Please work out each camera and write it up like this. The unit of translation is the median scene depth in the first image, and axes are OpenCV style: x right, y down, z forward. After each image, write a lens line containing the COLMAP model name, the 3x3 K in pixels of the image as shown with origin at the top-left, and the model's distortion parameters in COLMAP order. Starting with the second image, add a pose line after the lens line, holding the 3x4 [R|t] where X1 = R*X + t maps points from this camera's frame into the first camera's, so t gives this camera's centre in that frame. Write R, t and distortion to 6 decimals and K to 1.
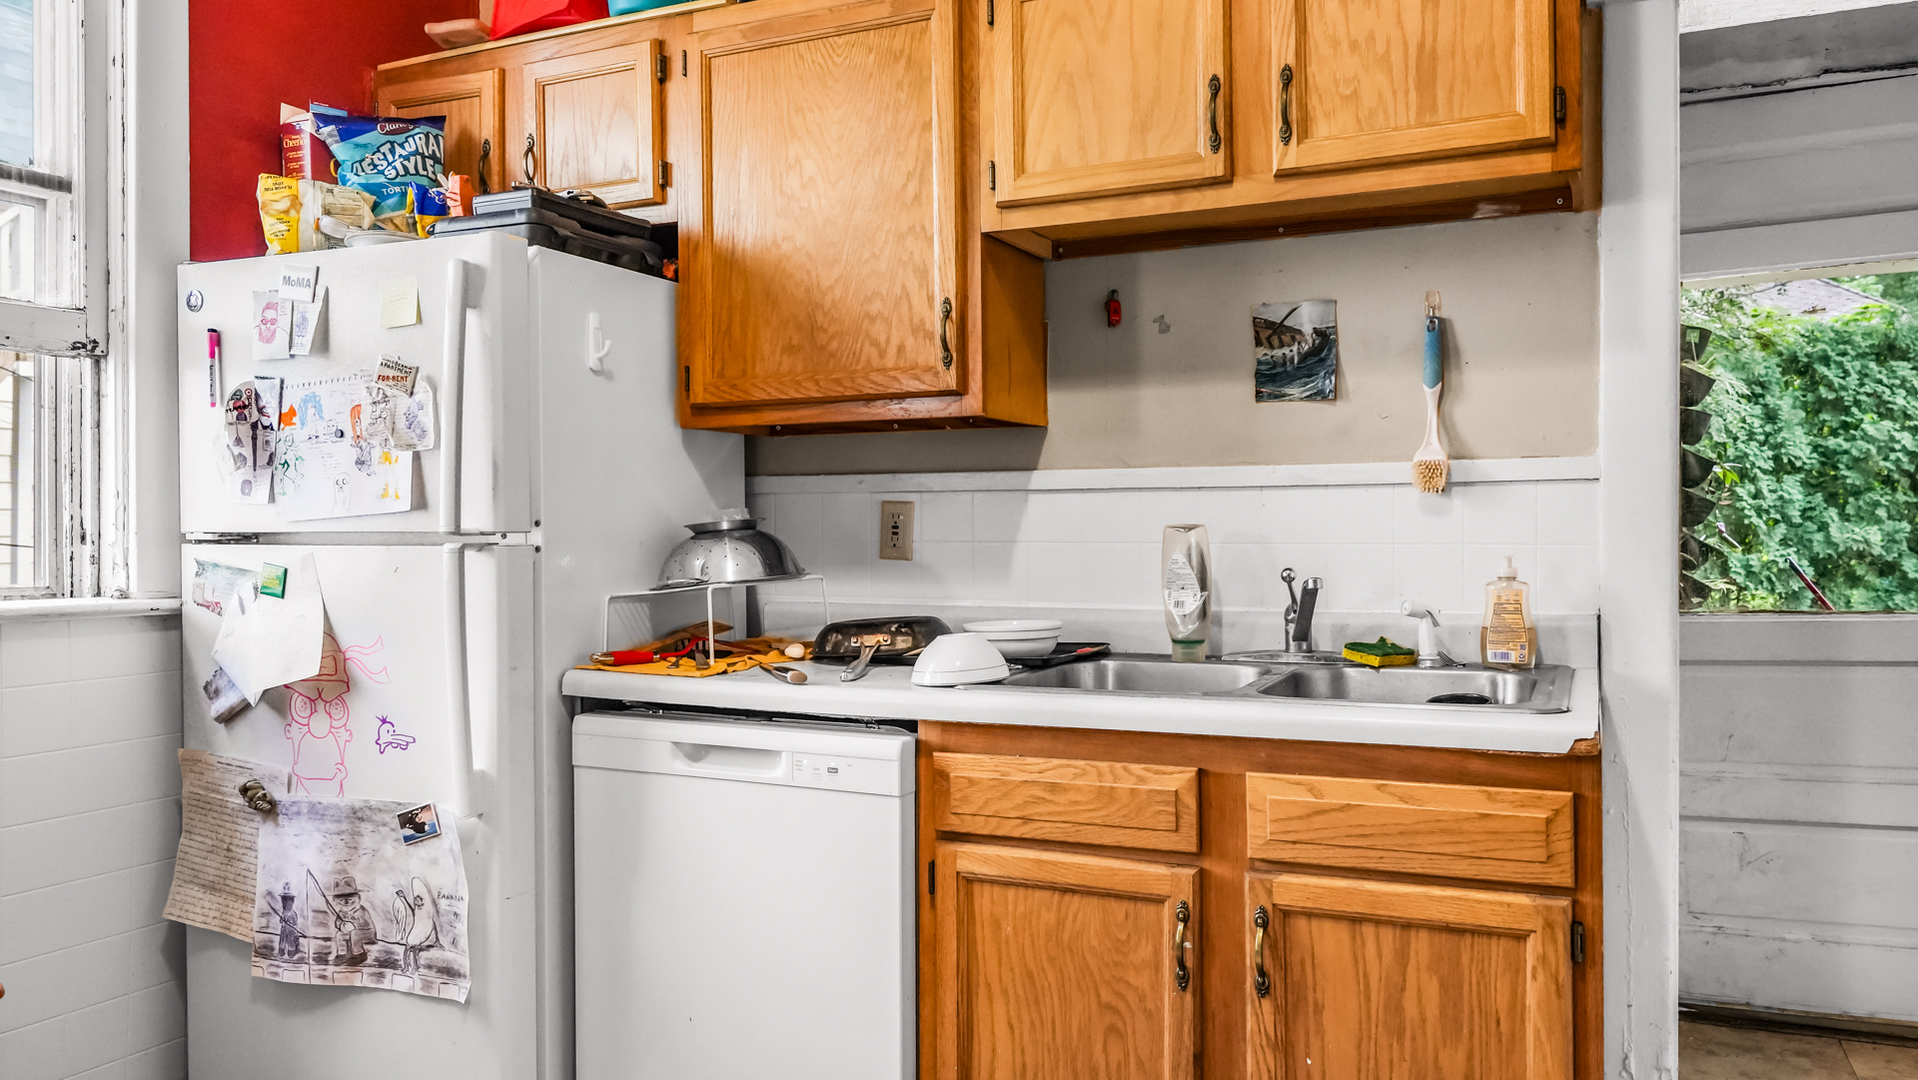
lens RADIAL K [[1357.0, 0, 972.3], [0, 1357.0, 532.8], [0, 0, 1]] dist [-0.001496, -0.011699]
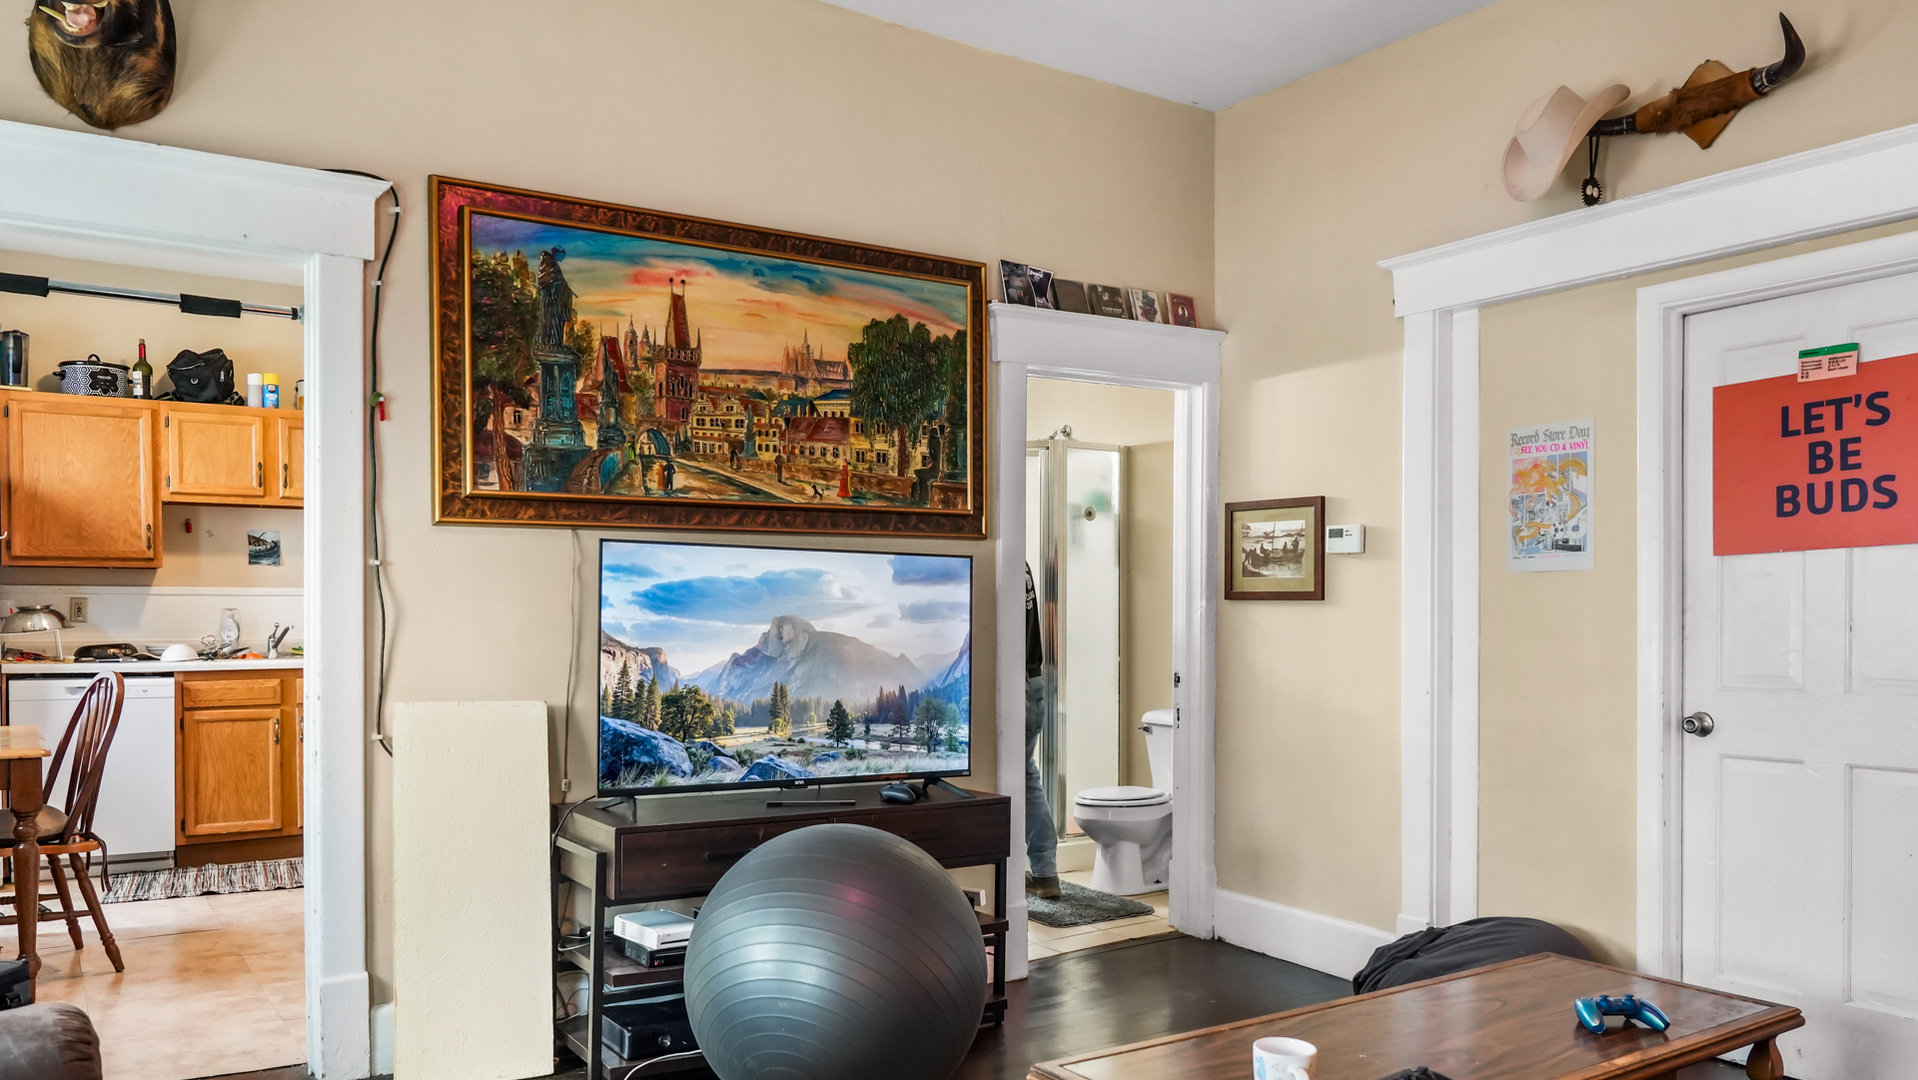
lens RADIAL K [[1357.0, 0, 946.9], [0, 1357.0, 647.0], [0, 0, 1]] dist [-0.001496, -0.011699]
pose [[0.533126, -0.013300, 0.845931, -1.515049], [0.001254, 0.999888, 0.014930, 0.035684], [-0.846035, -0.006899, 0.533083, -1.859928]]
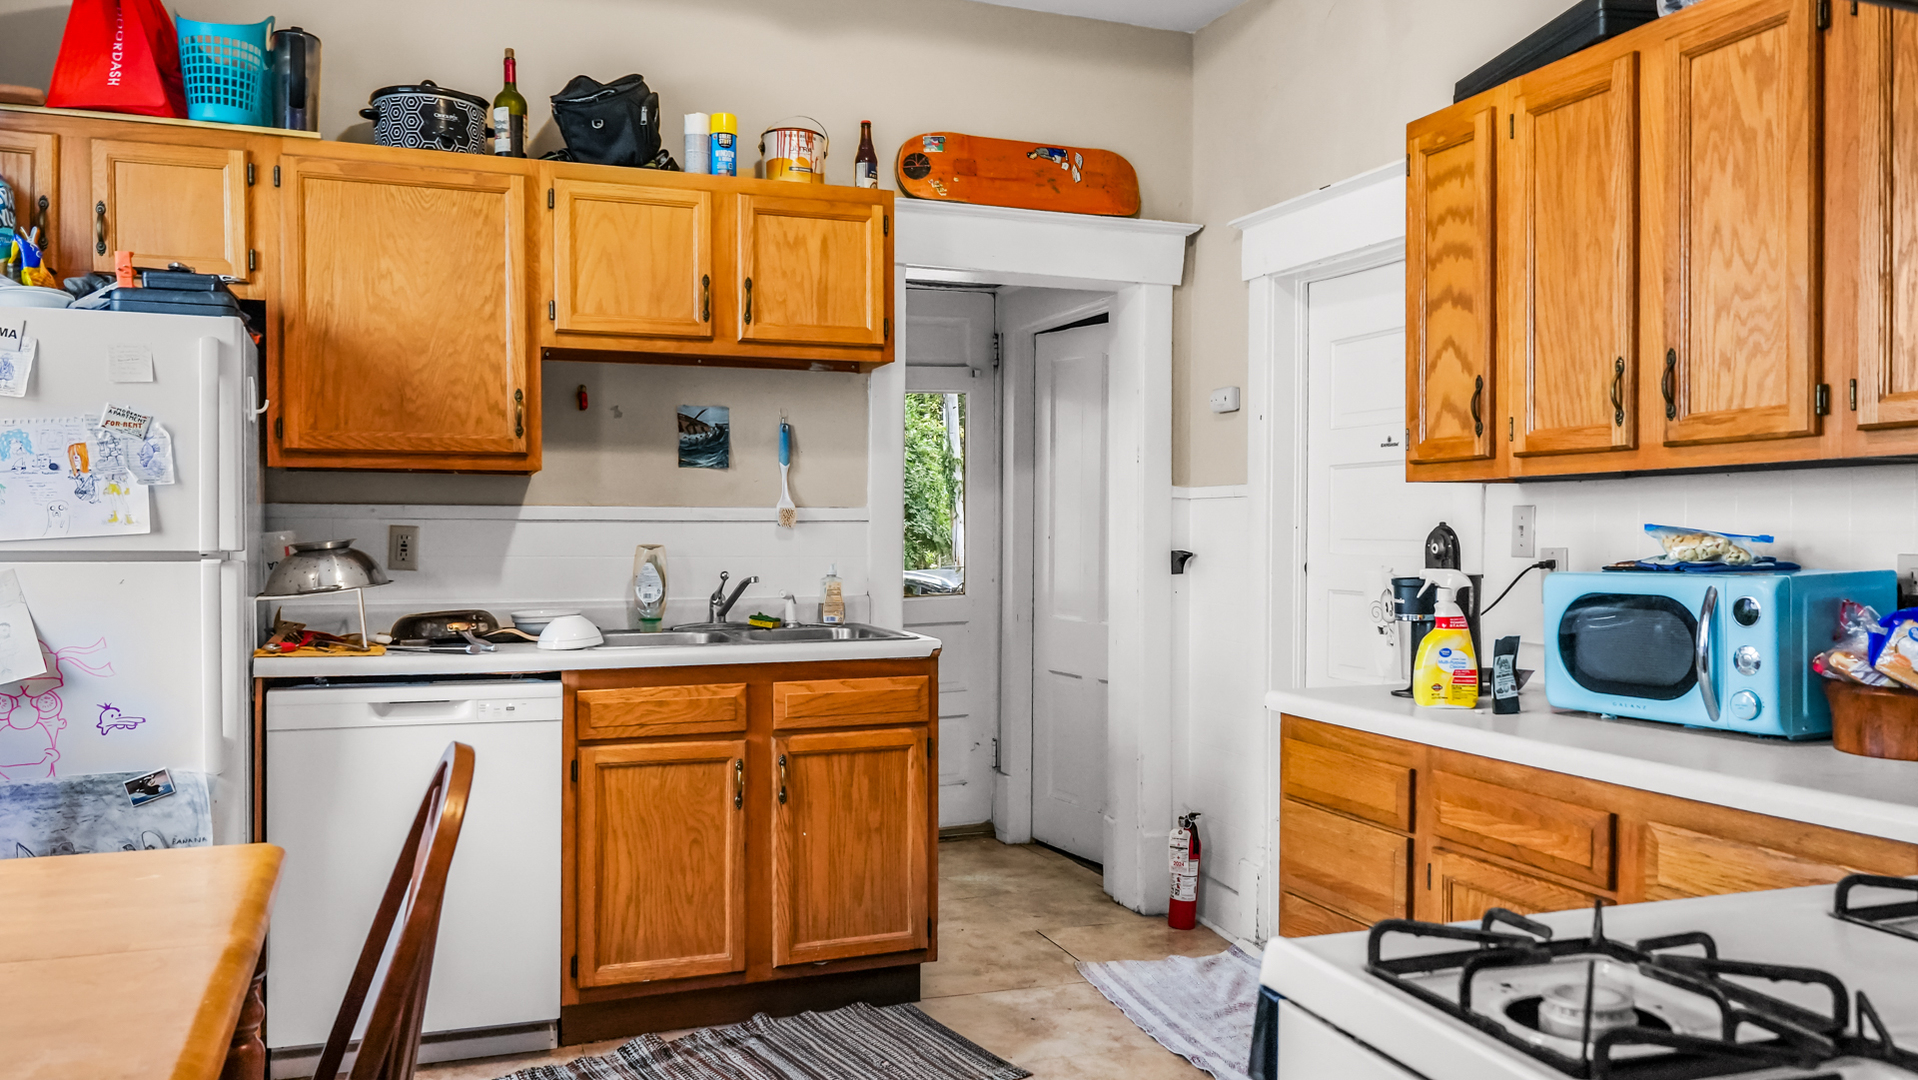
lens RADIAL K [[1357.0, 0, 926.9], [0, 1357.0, 561.3], [0, 0, 1]] dist [-0.001496, -0.011699]
pose [[0.720104, -0.006952, 0.693831, -0.741732], [-0.002454, 0.999918, 0.012566, -0.007988], [-0.693862, -0.010751, 0.720028, -0.368072]]
